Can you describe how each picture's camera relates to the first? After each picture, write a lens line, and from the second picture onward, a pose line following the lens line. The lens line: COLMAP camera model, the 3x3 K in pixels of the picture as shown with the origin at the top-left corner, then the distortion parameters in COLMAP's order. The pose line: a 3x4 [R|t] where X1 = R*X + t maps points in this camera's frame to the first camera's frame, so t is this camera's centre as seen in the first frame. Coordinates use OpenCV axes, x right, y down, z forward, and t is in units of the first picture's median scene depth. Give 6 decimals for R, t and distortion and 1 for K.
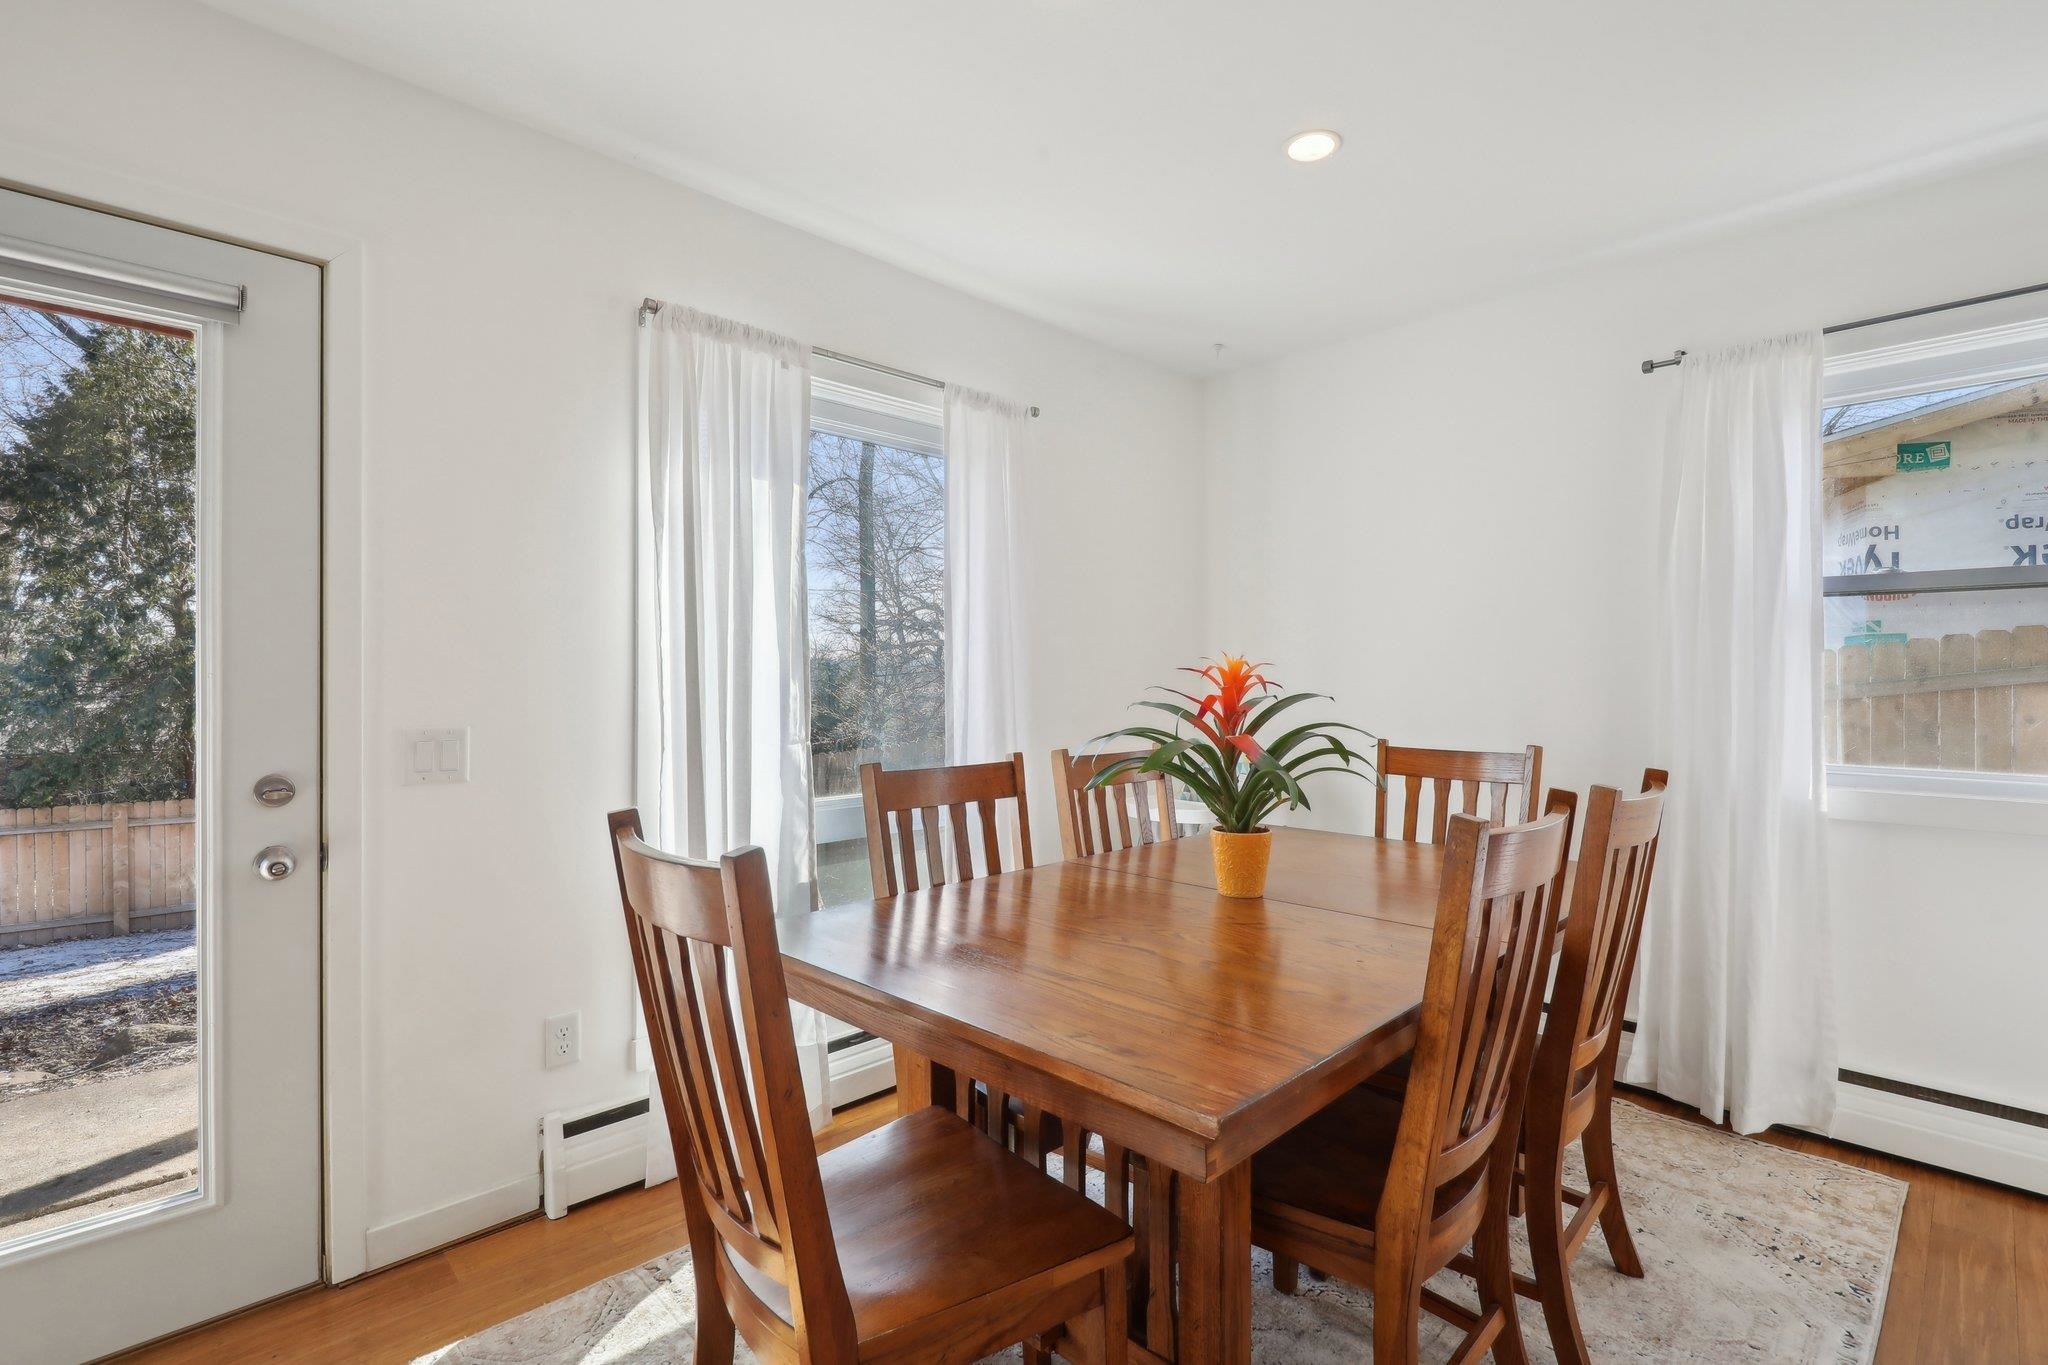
lens RADIAL K [[937.8, 0, 1047.0], [0, 937.8, 682.4], [0, 0, 1]] dist [-0.001682, -0.001212]
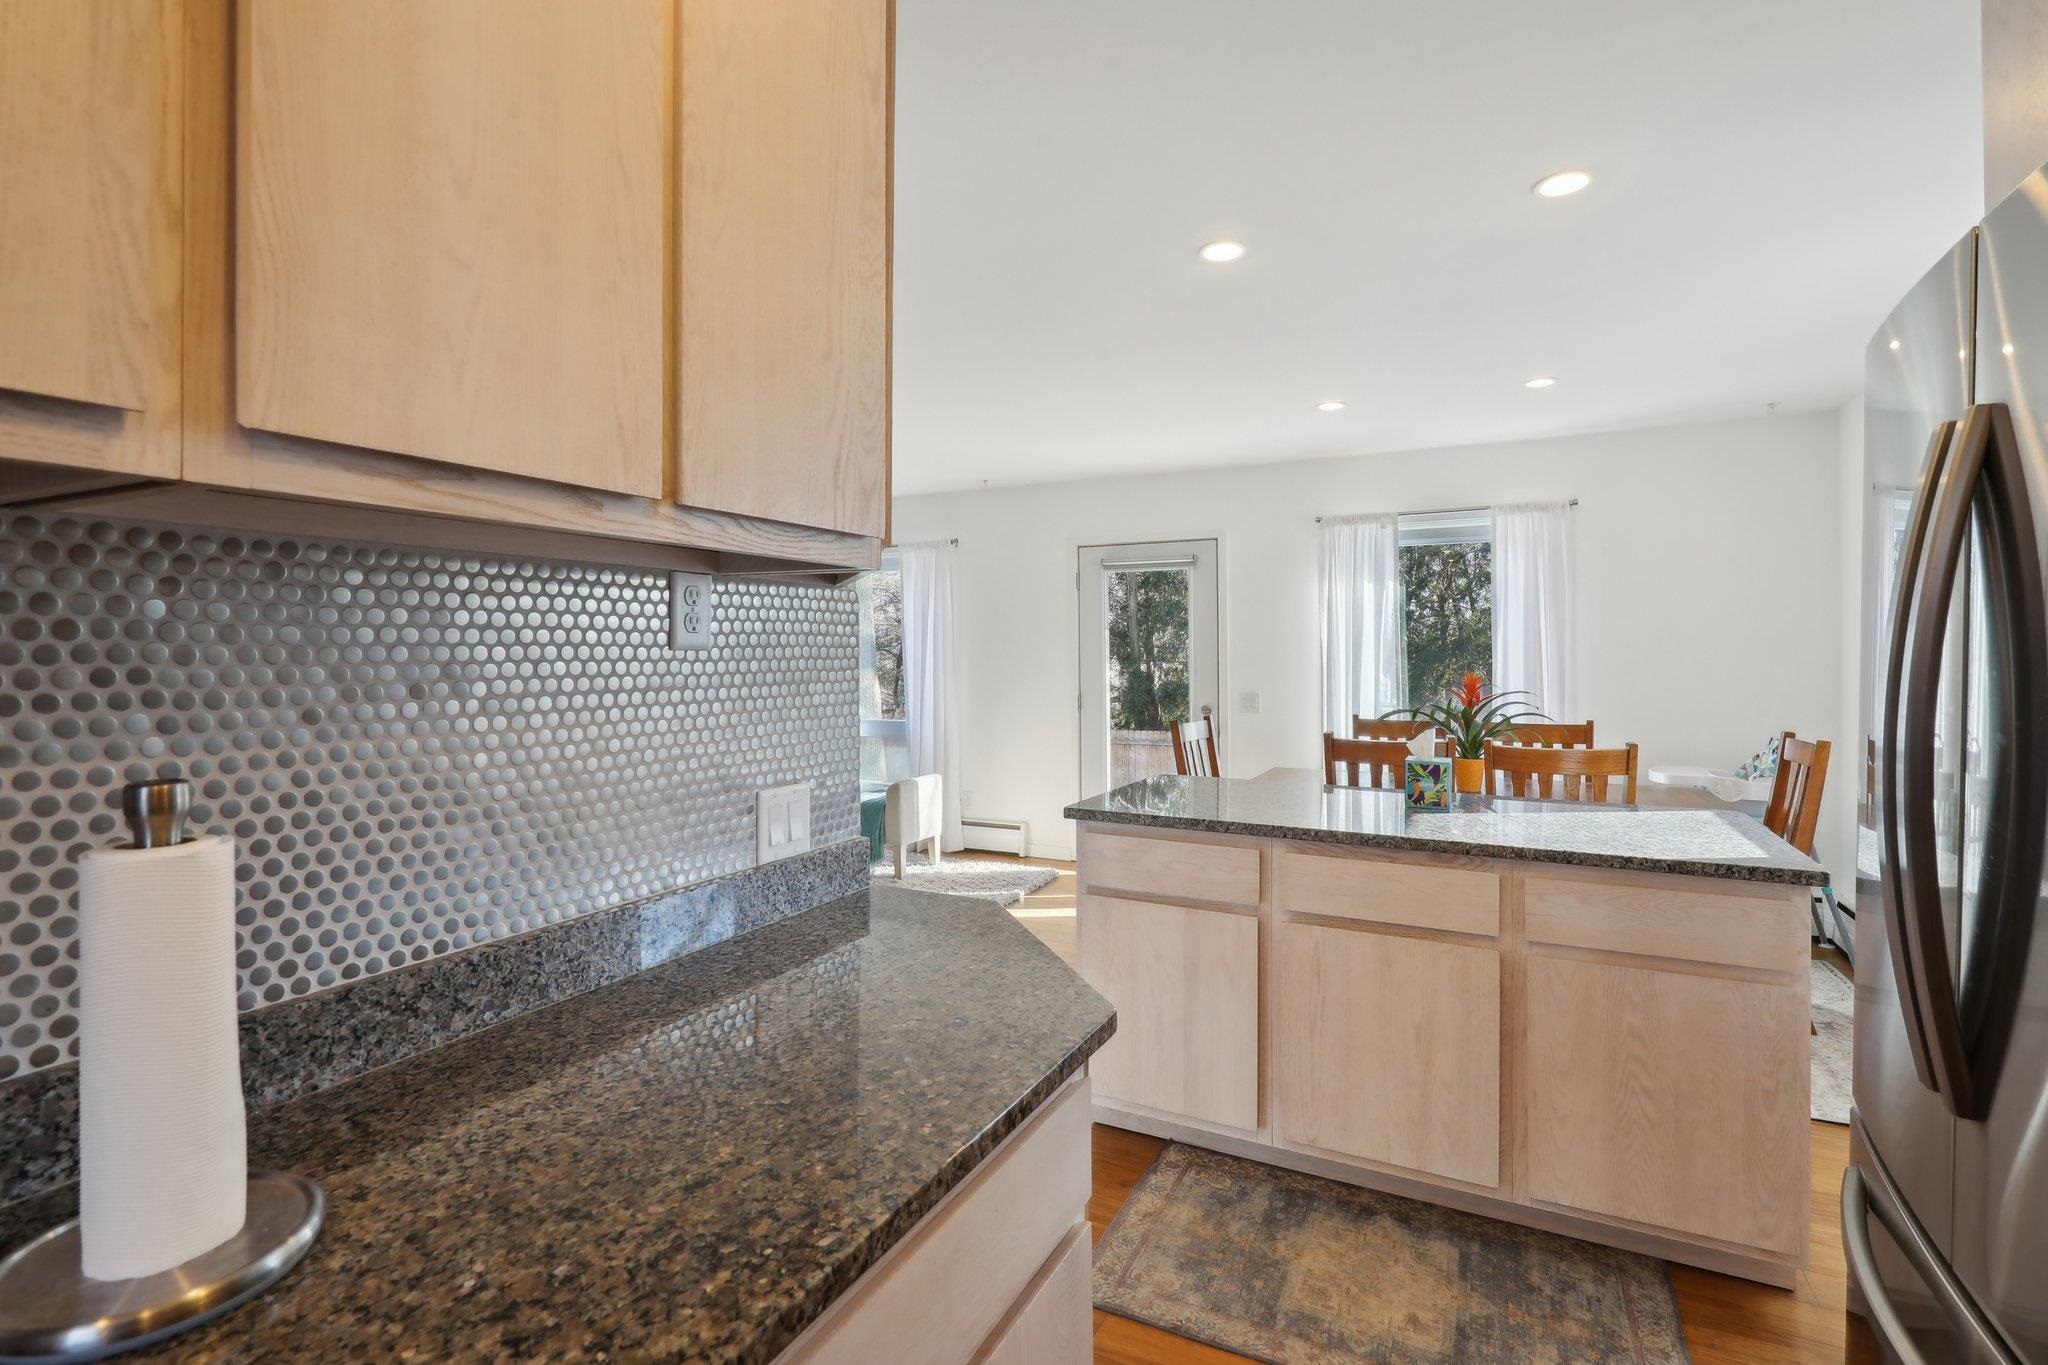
lens RADIAL K [[944.5, 0, 1033.1], [0, 944.5, 665.4], [0, 0, 1]] dist [0.016883, -0.014263]
pose [[0.325038, 0.007701, -0.945670, 1.644398], [0.003434, 0.999951, 0.009323, -0.056592], [0.945695, -0.006277, 0.324995, -0.478256]]
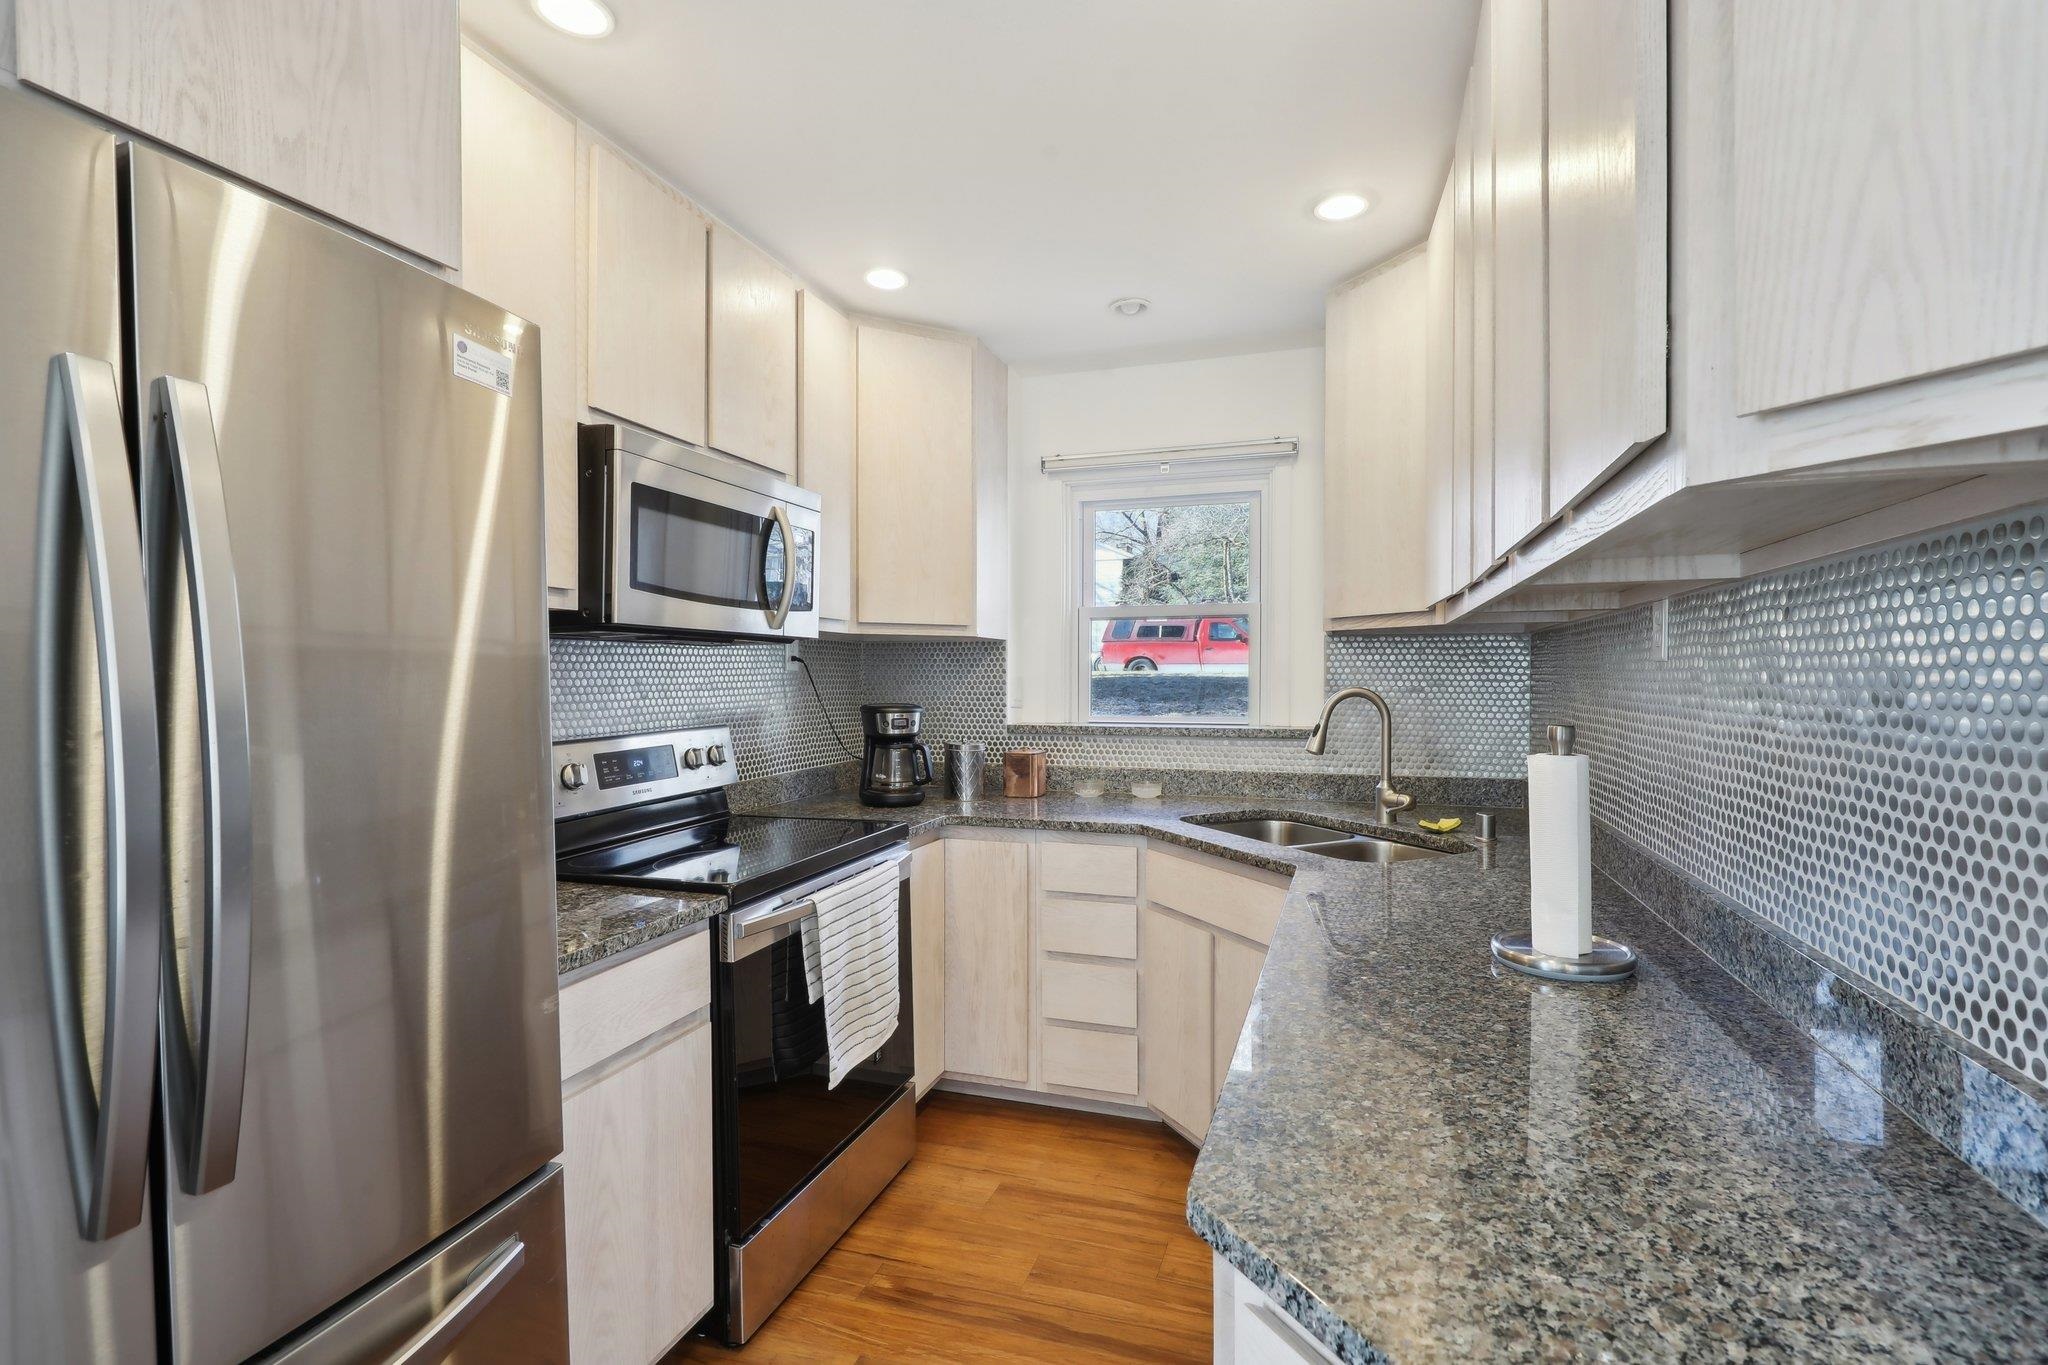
lens RADIAL K [[937.7, 0, 1033.4], [0, 937.7, 684.6], [0, 0, 1]] dist [0.001942, -0.000694]
pose [[-0.445526, -0.011339, 0.895197, 0.881922], [0.003297, 0.999892, 0.014306, -0.053568], [-0.895263, 0.009325, -0.445440, -0.062082]]
